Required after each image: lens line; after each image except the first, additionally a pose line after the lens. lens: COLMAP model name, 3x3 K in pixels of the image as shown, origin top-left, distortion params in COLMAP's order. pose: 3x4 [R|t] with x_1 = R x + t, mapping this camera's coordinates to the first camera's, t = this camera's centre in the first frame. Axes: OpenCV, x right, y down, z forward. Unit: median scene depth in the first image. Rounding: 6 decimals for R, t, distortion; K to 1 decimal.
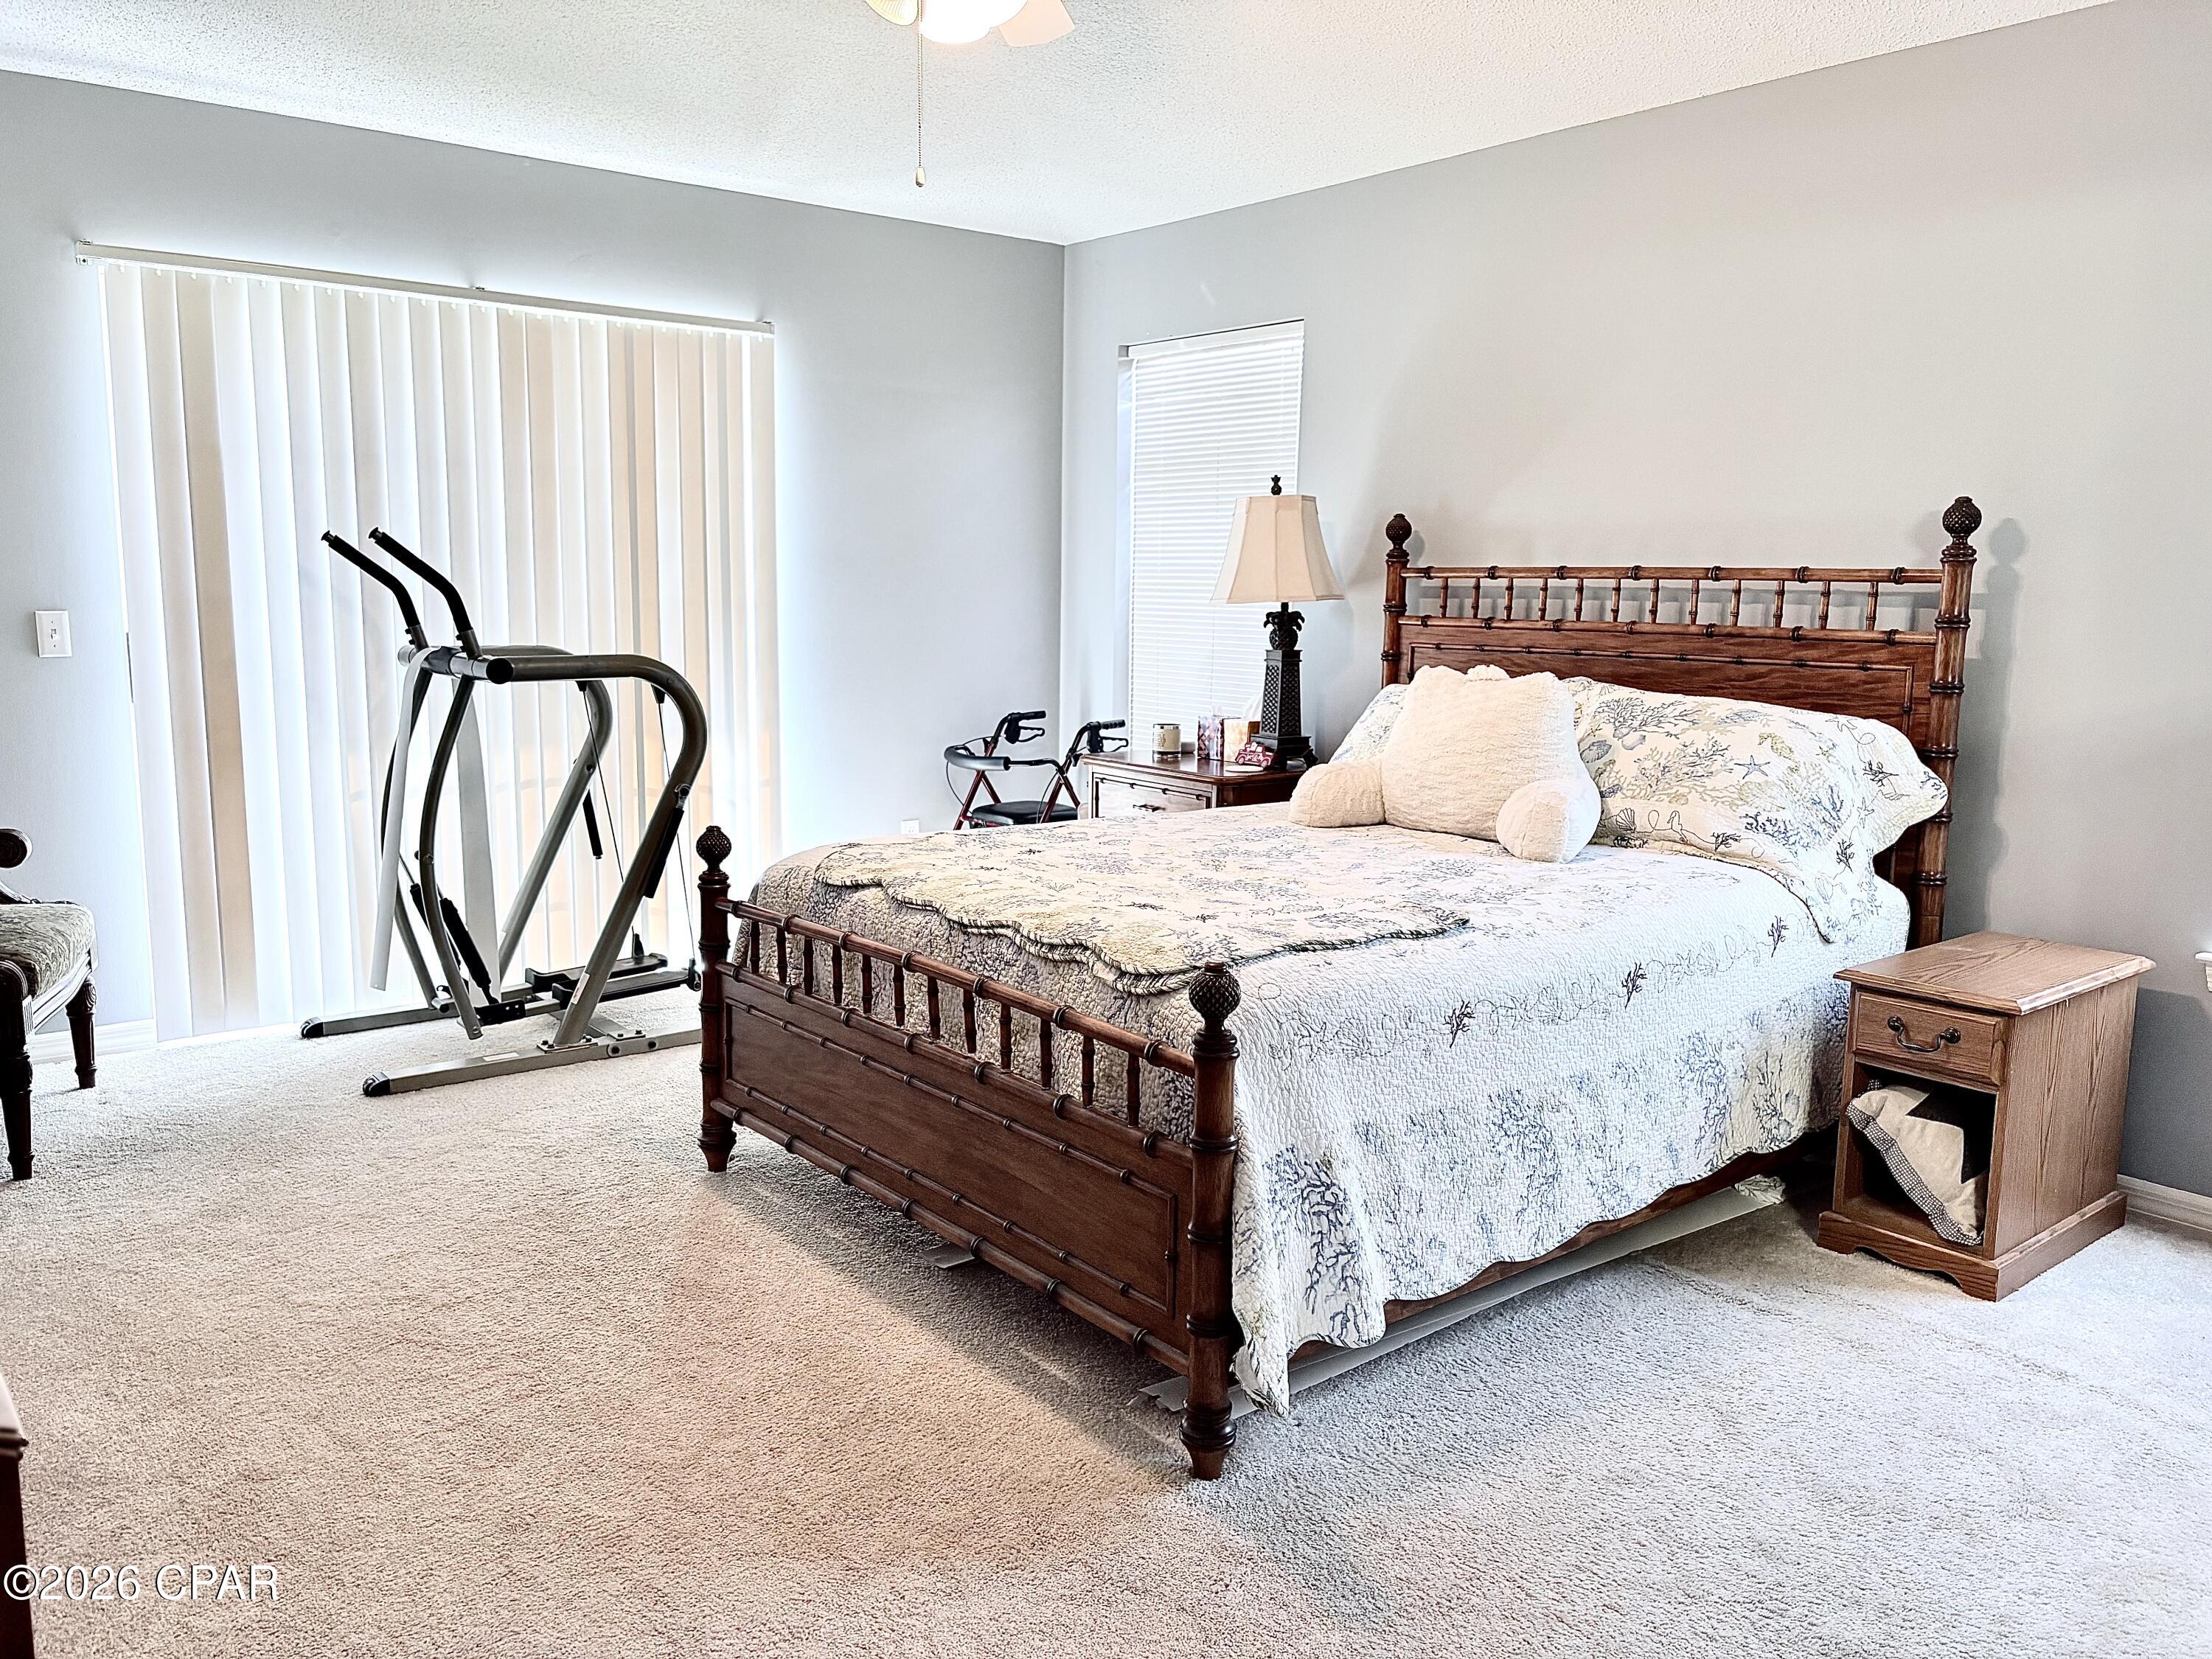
lens RADIAL K [[1653.5, 0, 1111.4], [0, 1653.5, 833.5], [0, 0, 1]] dist [0.068896, -0.089290]
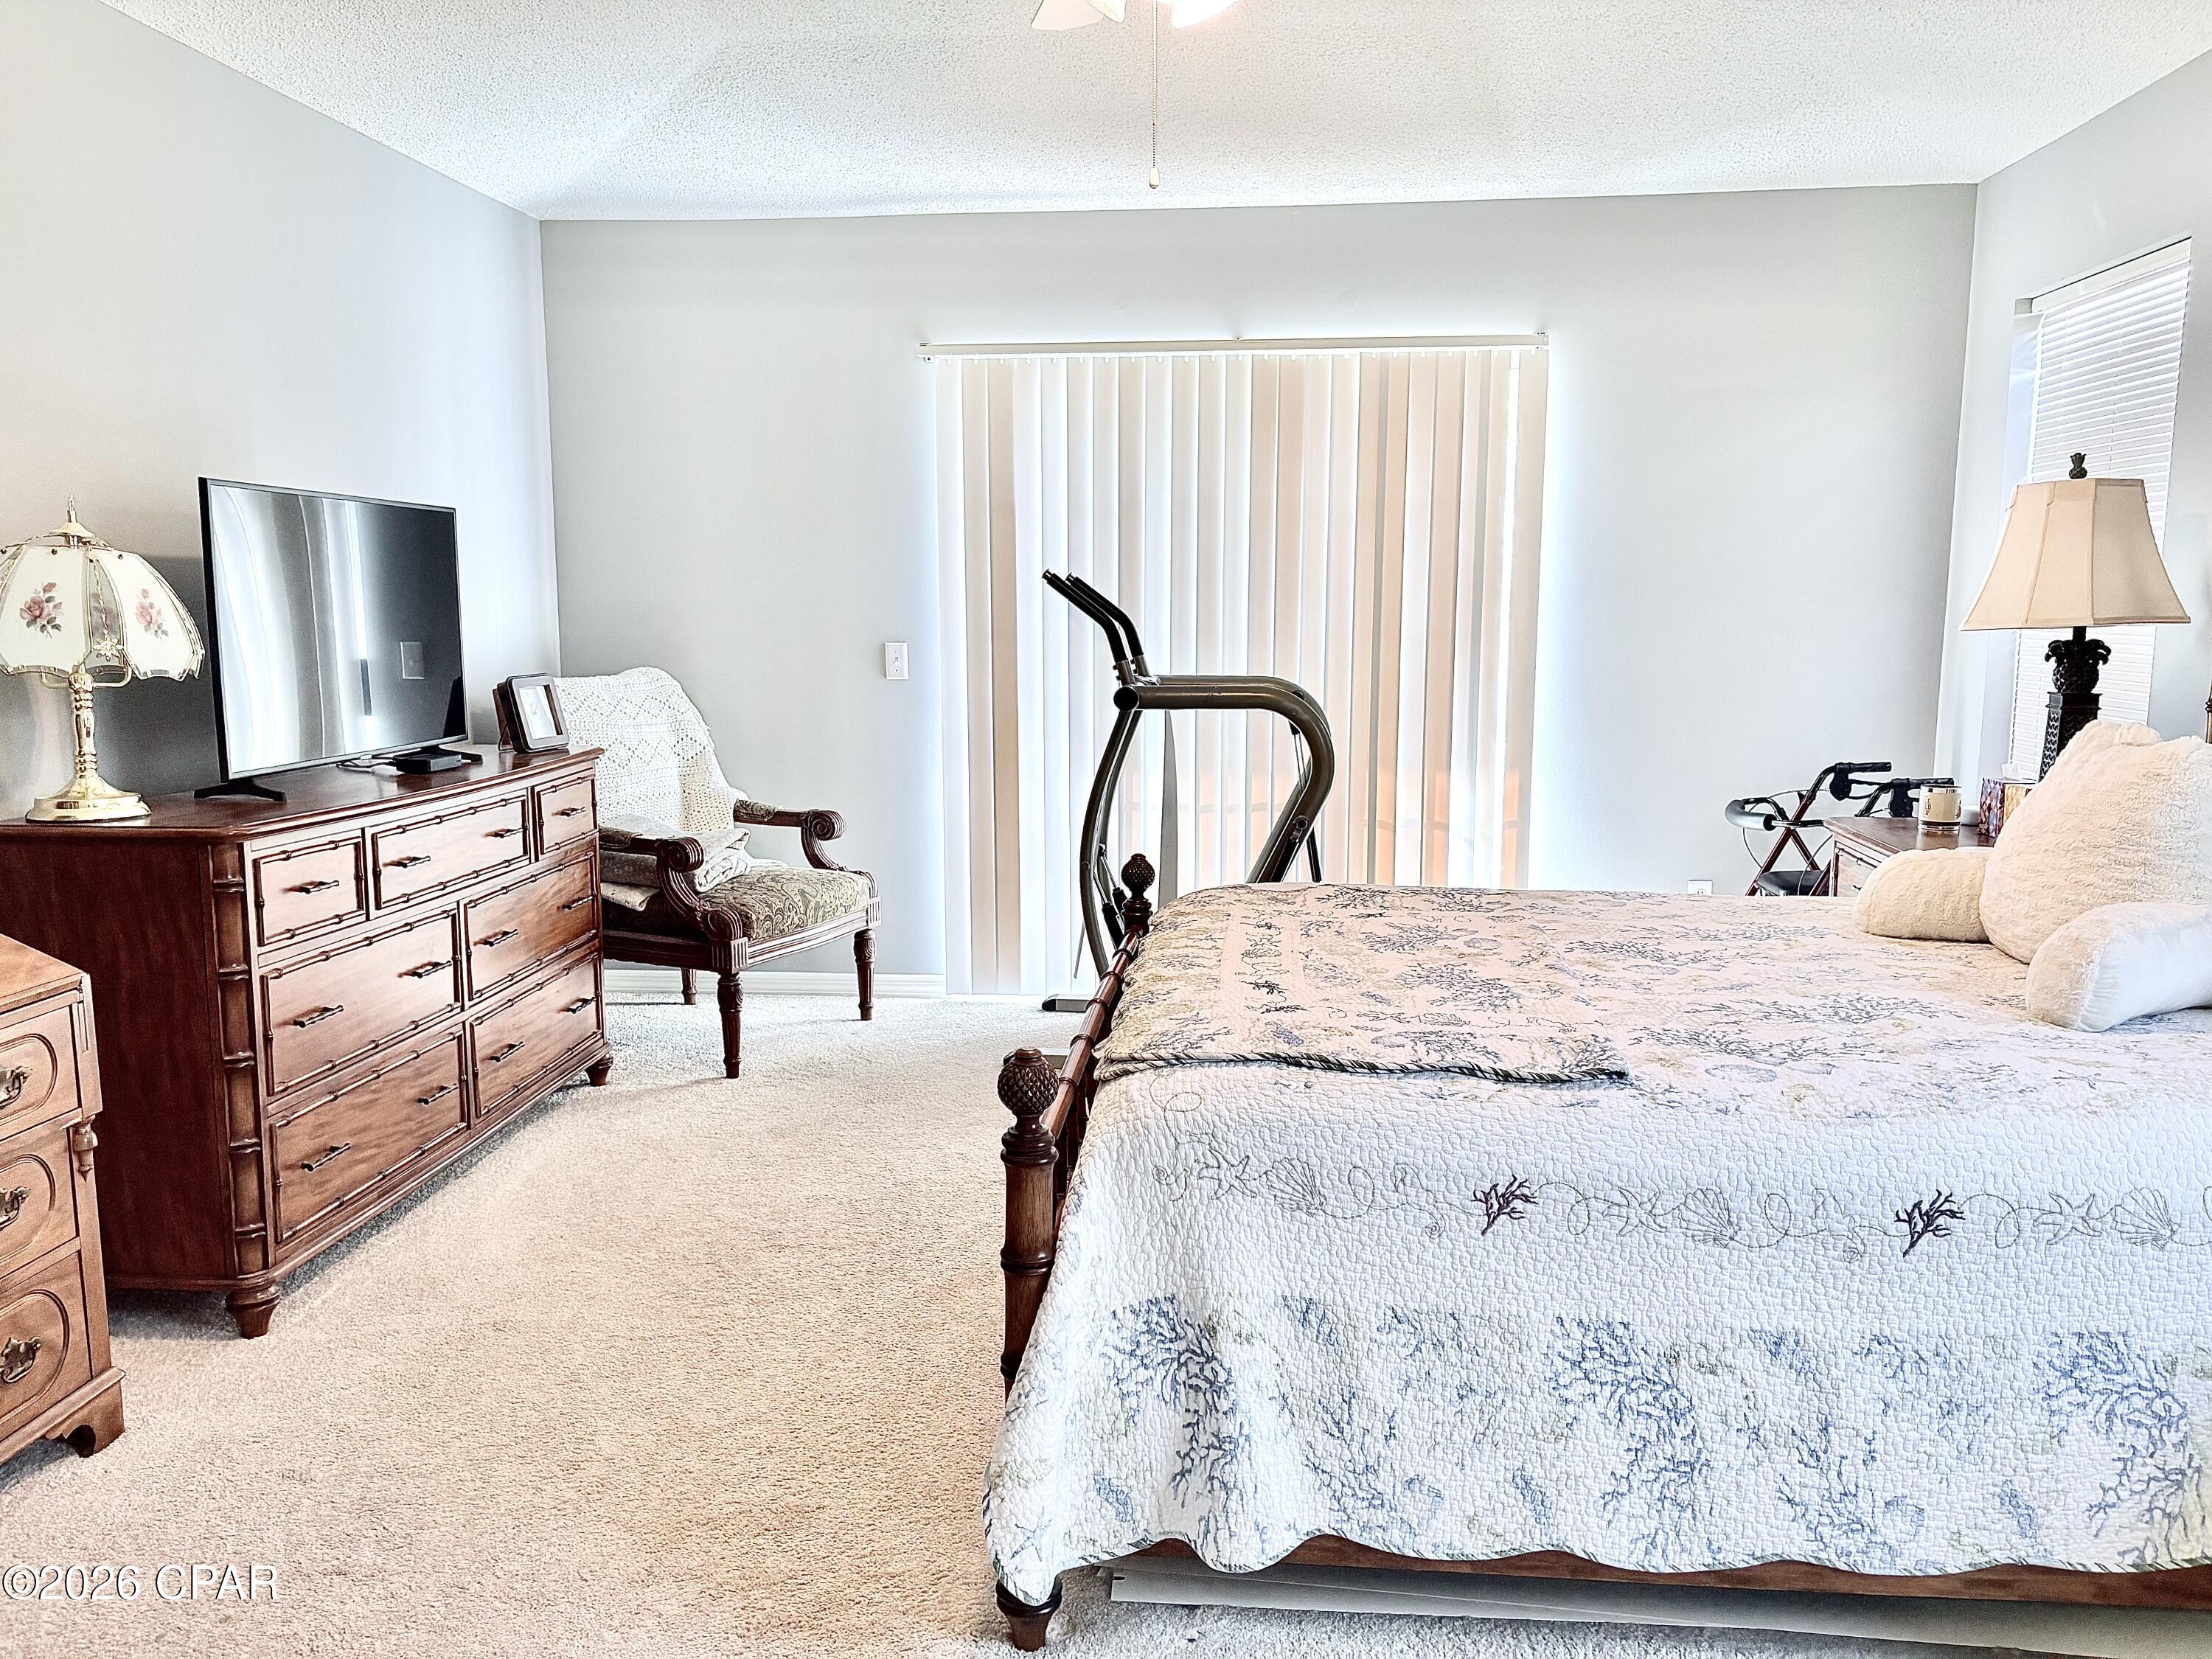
lens RADIAL K [[1667.9, 0, 1149.6], [0, 1667.9, 843.7], [0, 0, 1]] dist [0.050099, -0.035416]
pose [[0.721590, 0.085338, -0.687041, 0.500874], [-0.093296, 0.995308, 0.025641, -0.041176], [0.686006, 0.045596, 0.726166, 0.295722]]
